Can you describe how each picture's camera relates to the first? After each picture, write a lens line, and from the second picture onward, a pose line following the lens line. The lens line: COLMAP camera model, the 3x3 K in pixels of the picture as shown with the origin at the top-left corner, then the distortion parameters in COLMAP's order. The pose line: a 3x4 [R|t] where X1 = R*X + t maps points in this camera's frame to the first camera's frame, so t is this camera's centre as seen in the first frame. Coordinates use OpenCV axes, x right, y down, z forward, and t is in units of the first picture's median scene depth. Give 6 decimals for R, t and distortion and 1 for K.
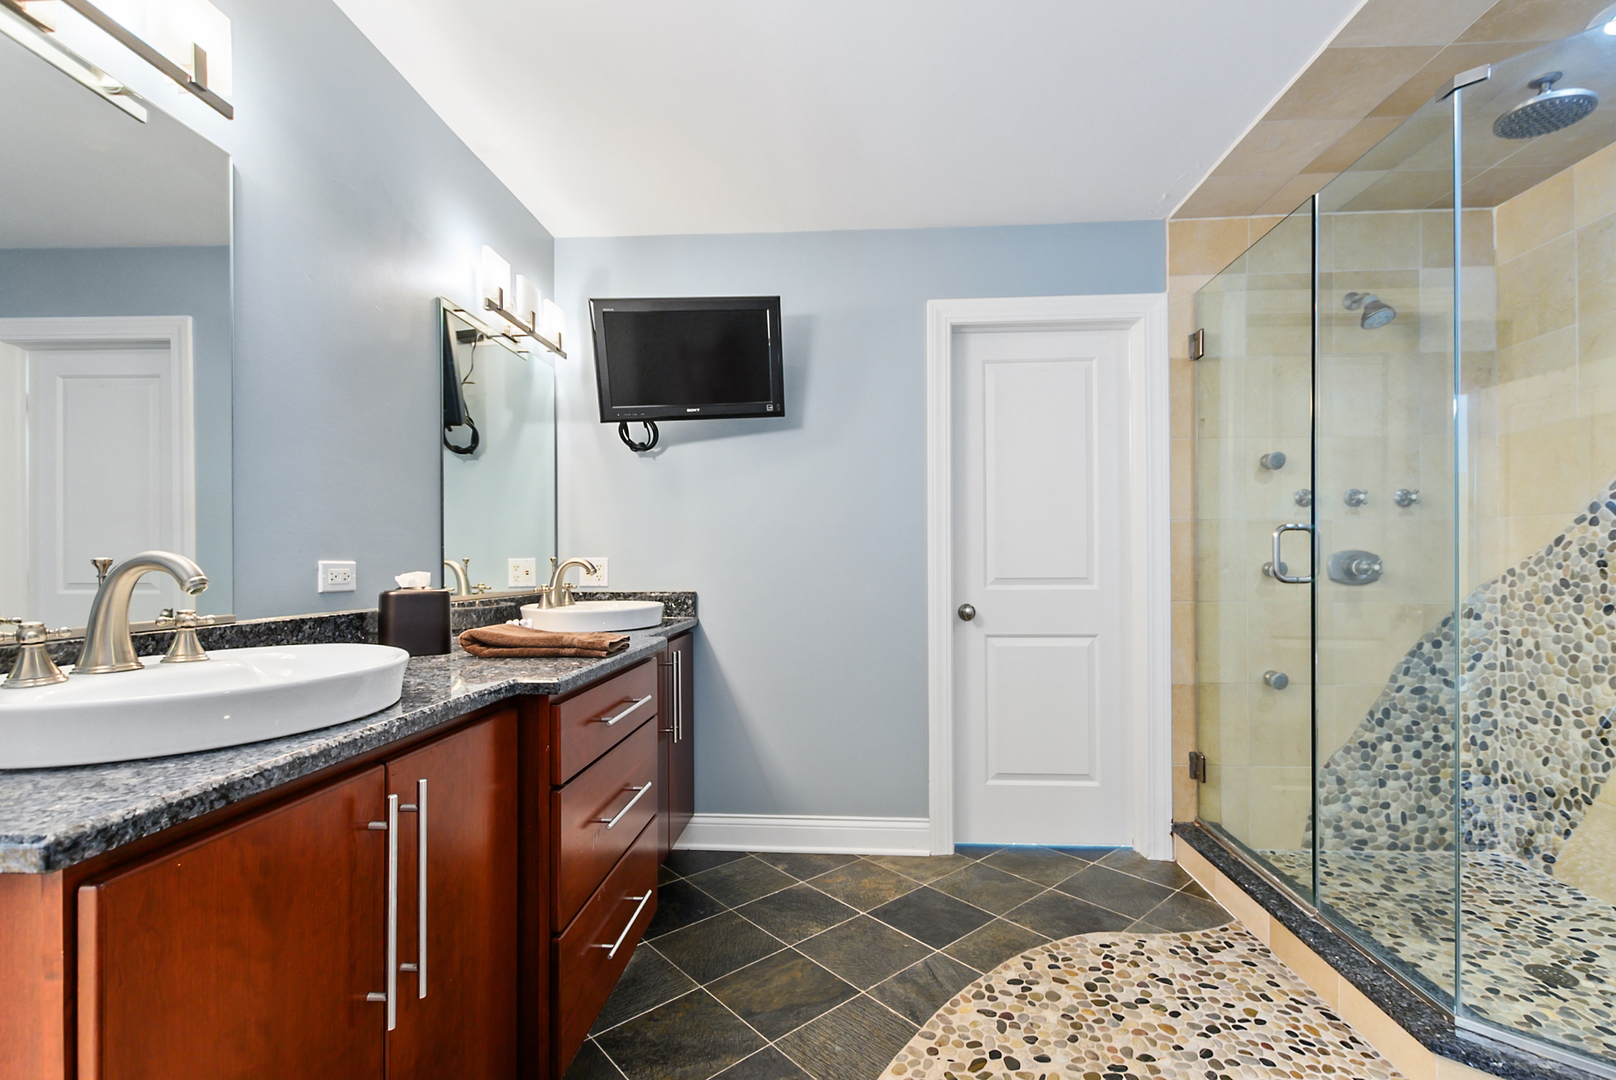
lens RADIAL K [[719.6, 0, 833.1], [0, 719.6, 558.2], [0, 0, 1]] dist [0.018707, -0.008908]
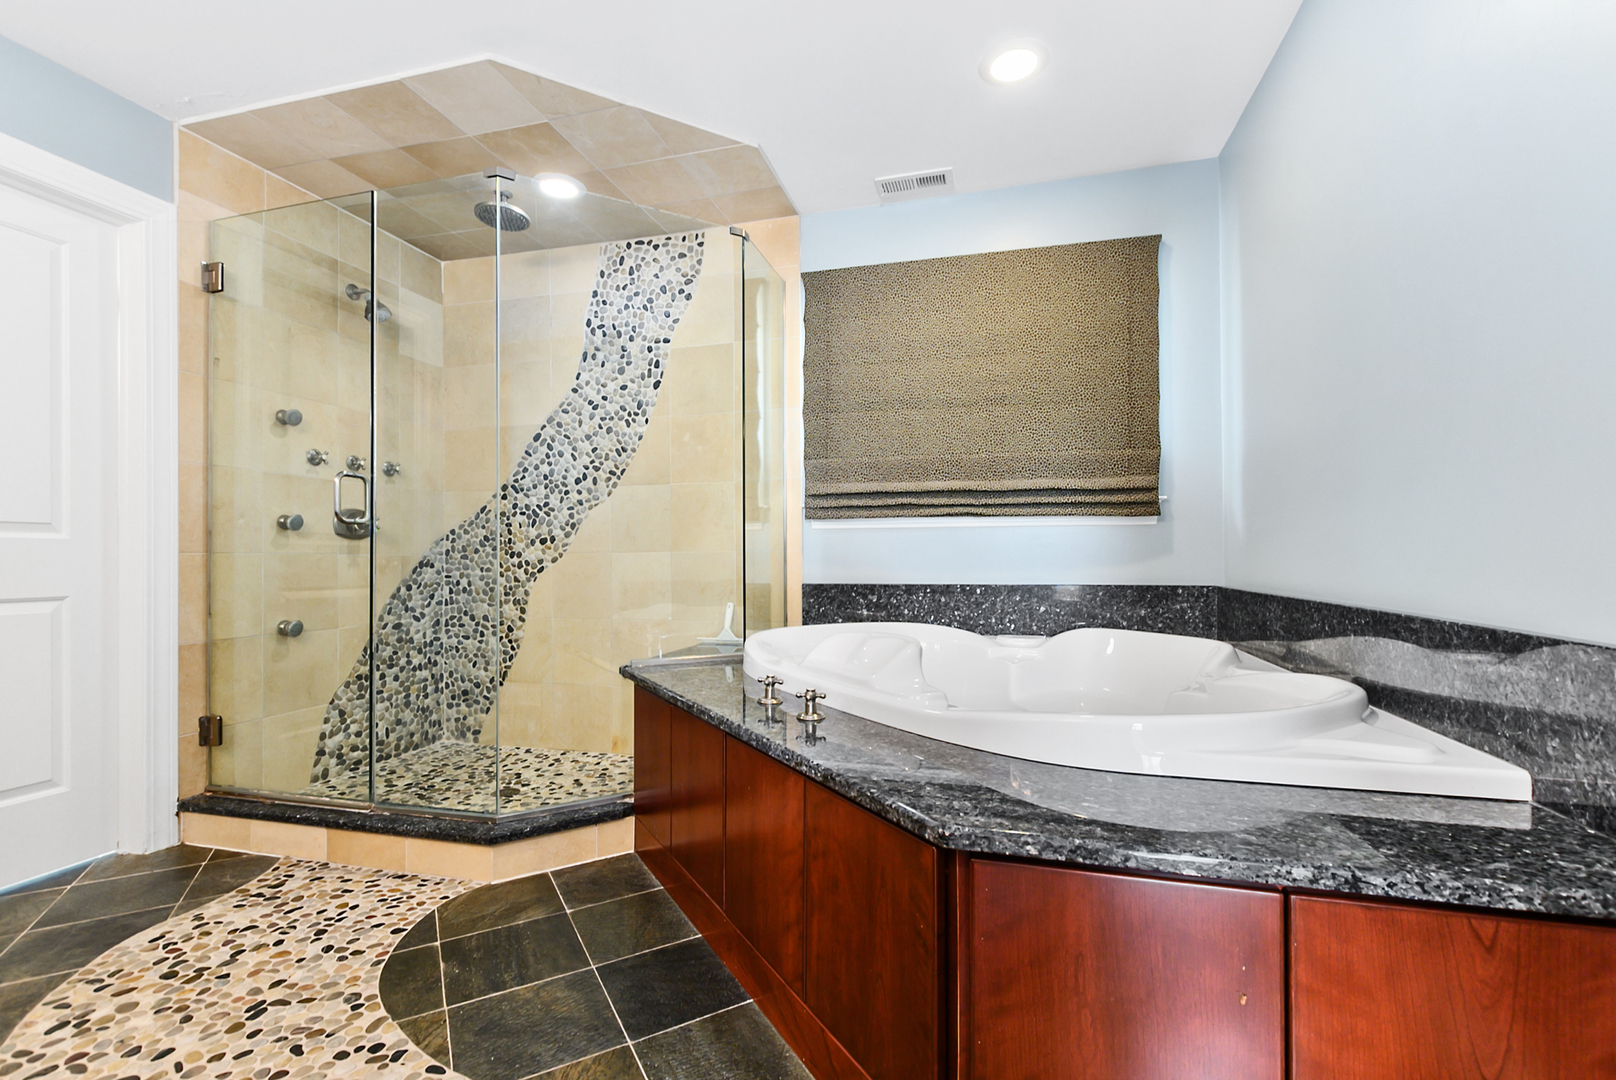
lens RADIAL K [[719.6, 0, 807.7], [0, 719.6, 548.6], [0, 0, 1]] dist [0.018707, -0.008908]
pose [[0.220105, 0.016910, 0.975330, -0.256745], [0.002505, 0.999837, -0.017900, 0.080043], [-0.975473, 0.006383, 0.220027, 0.052530]]
